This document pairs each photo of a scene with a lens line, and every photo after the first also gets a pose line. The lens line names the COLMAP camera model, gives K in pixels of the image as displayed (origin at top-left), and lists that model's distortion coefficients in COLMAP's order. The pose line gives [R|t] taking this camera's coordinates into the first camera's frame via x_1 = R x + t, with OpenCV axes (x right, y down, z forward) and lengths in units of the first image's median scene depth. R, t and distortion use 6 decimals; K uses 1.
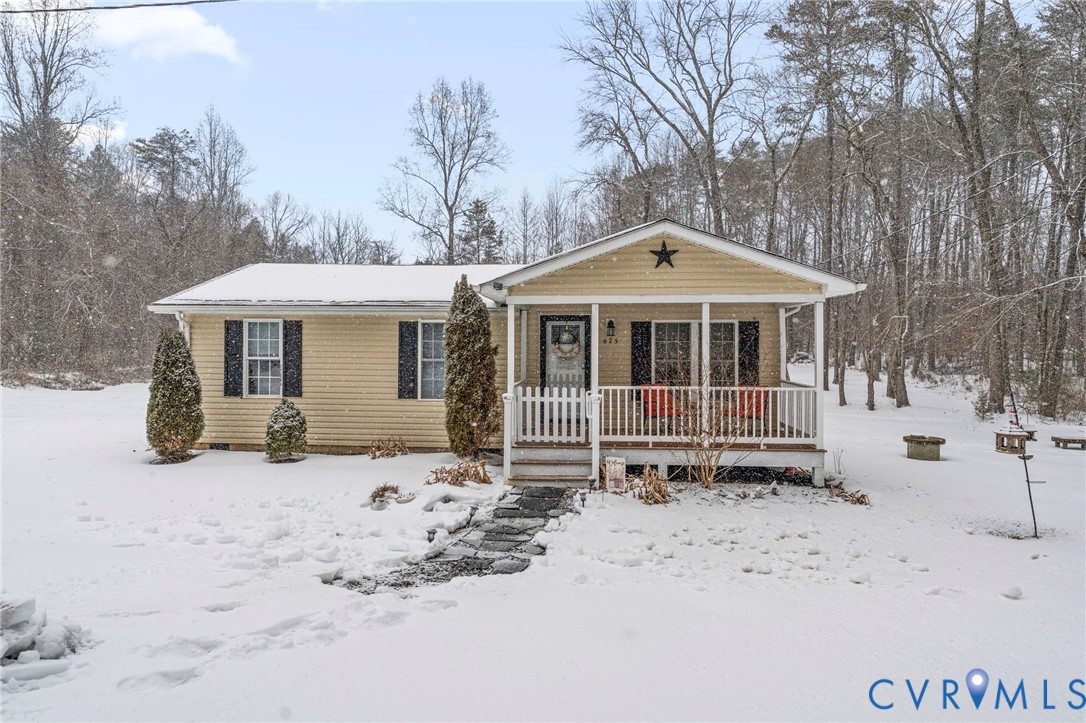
lens RADIAL K [[733.3, 0, 545.1], [0, 733.3, 335.0], [0, 0, 1]] dist [-0.002655, 0.006184]
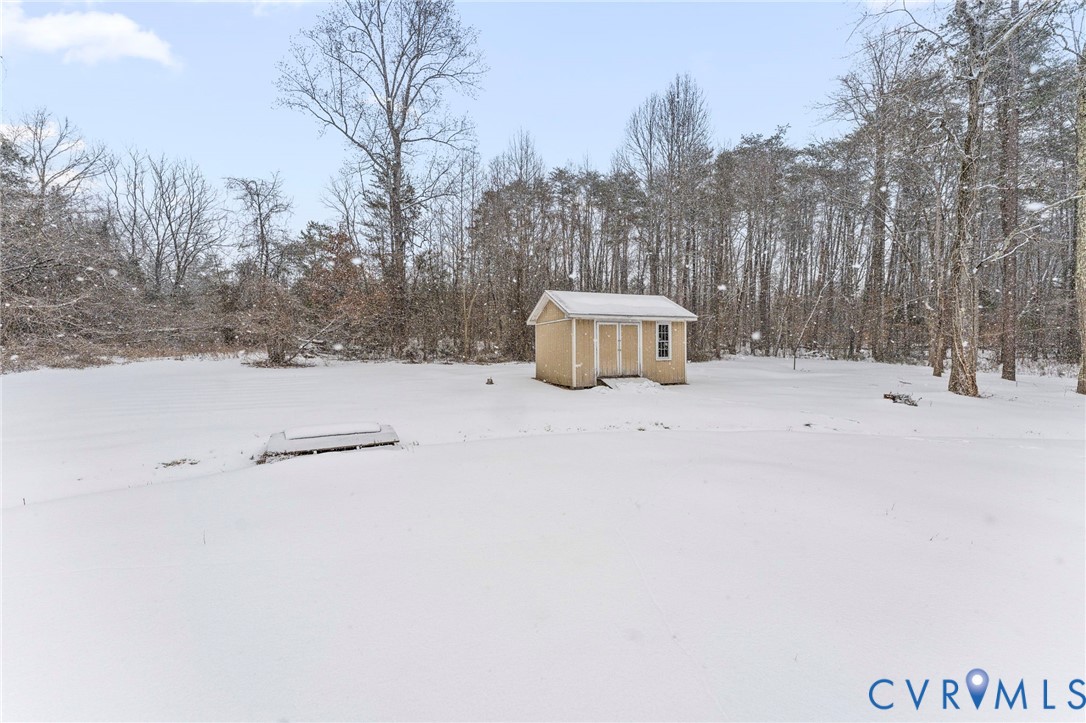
lens RADIAL K [[449.0, 0, 546.7], [0, 449.0, 361.7], [0, 0, 1]] dist [0.003492, 0.000485]
pose [[0.885771, -0.013802, 0.463916, -0.946850], [-0.006046, 0.999130, 0.041269, 0.119830], [-0.464082, -0.039359, 0.884917, 2.567622]]
